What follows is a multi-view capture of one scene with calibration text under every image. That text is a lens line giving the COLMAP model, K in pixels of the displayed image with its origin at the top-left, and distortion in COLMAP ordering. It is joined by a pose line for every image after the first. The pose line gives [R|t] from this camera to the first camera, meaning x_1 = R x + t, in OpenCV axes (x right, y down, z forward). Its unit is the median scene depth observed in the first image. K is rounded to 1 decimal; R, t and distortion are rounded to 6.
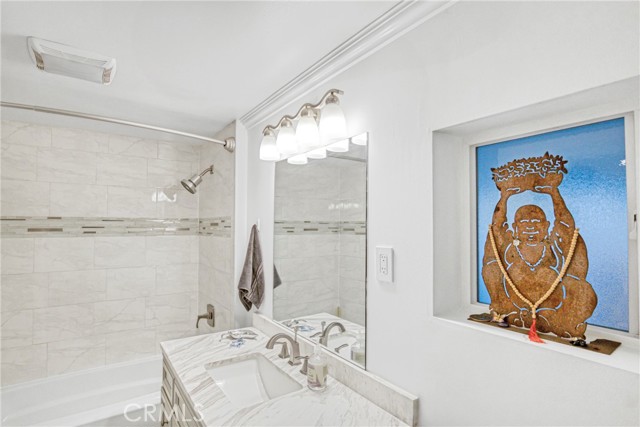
lens RADIAL K [[321.2, 0, 320.0], [0, 321.2, 213.5], [0, 0, 1]] dist [-0.021557, 0.000084]
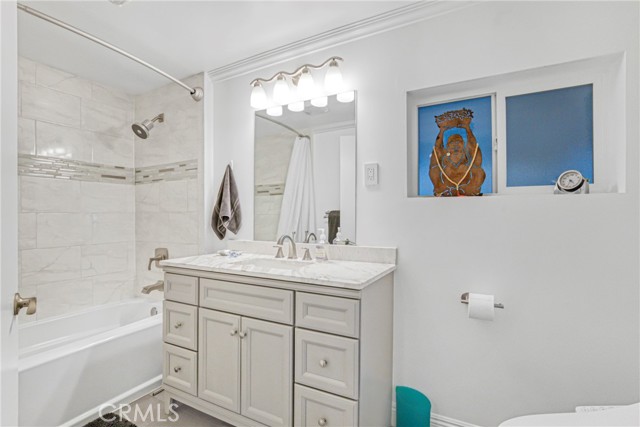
lens RADIAL K [[301.5, 0, 320.0], [0, 301.5, 213.5], [0, 0, 1]] dist [-0.024683, -0.000116]
pose [[0.892098, -0.007362, 0.451781, -0.401371], [-0.005292, 0.999628, 0.026737, 0.180019], [-0.451810, -0.026243, 0.891728, -0.126271]]
